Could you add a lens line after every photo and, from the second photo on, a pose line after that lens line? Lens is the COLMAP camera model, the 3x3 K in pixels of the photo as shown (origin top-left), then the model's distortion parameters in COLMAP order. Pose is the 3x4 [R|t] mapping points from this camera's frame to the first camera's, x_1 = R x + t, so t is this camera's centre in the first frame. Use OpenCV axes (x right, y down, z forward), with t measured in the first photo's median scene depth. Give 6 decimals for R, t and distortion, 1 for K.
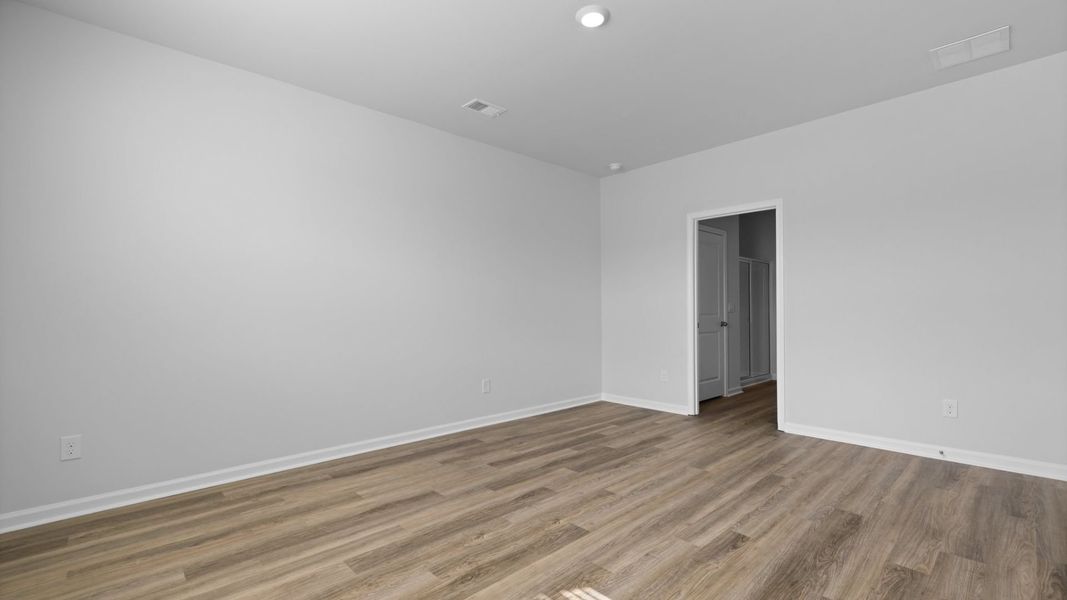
lens RADIAL K [[455.6, 0, 535.8], [0, 455.6, 306.8], [0, 0, 1]] dist [0.010830, -0.001077]
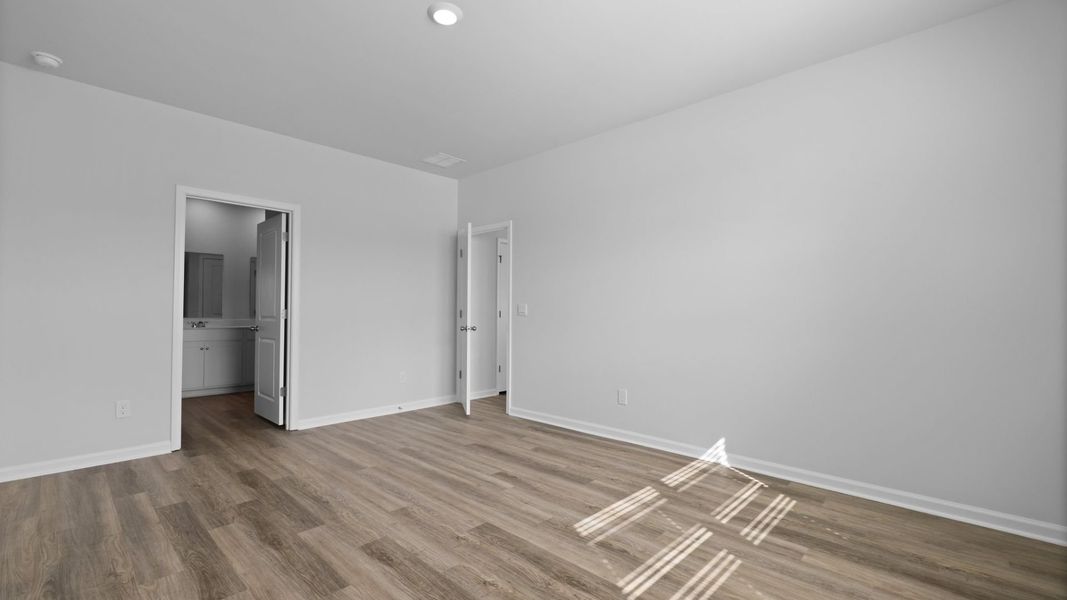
lens RADIAL K [[455.6, 0, 541.3], [0, 455.6, 298.1], [0, 0, 1]] dist [0.010830, -0.001077]
pose [[-0.056810, 0.035263, 0.997762, -0.774608], [-0.015991, 0.999216, -0.036224, 0.008518], [-0.998257, -0.018013, -0.056202, 0.760558]]
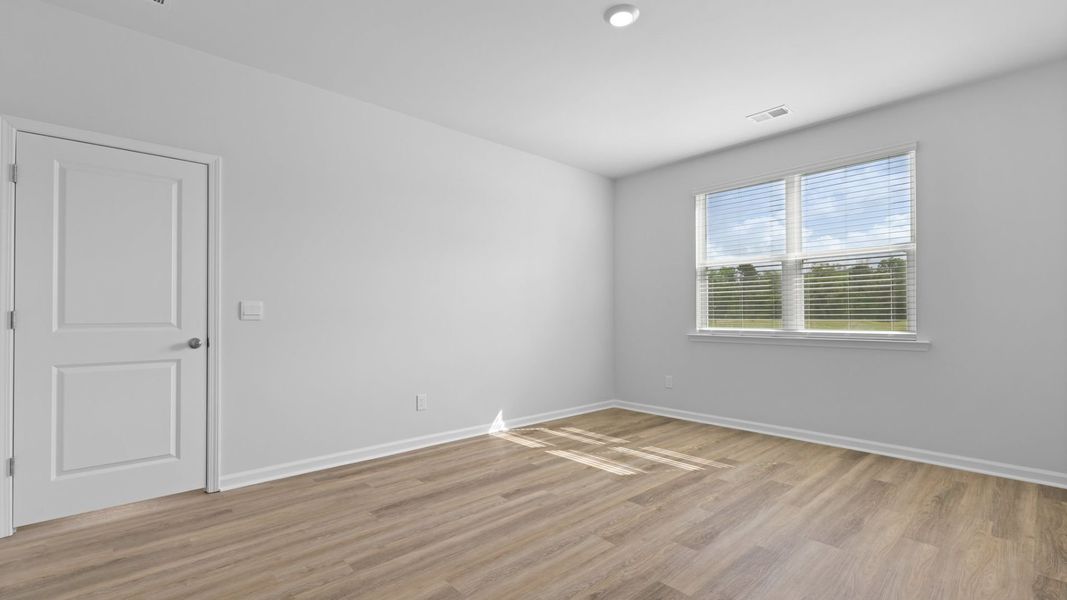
lens RADIAL K [[455.6, 0, 519.8], [0, 455.6, 312.6], [0, 0, 1]] dist [0.010830, -0.001077]
pose [[-0.998689, 0.010372, 0.050132, 0.269984], [0.009449, 0.999782, -0.018623, 0.014761], [-0.050314, -0.018125, -0.998569, 1.793053]]
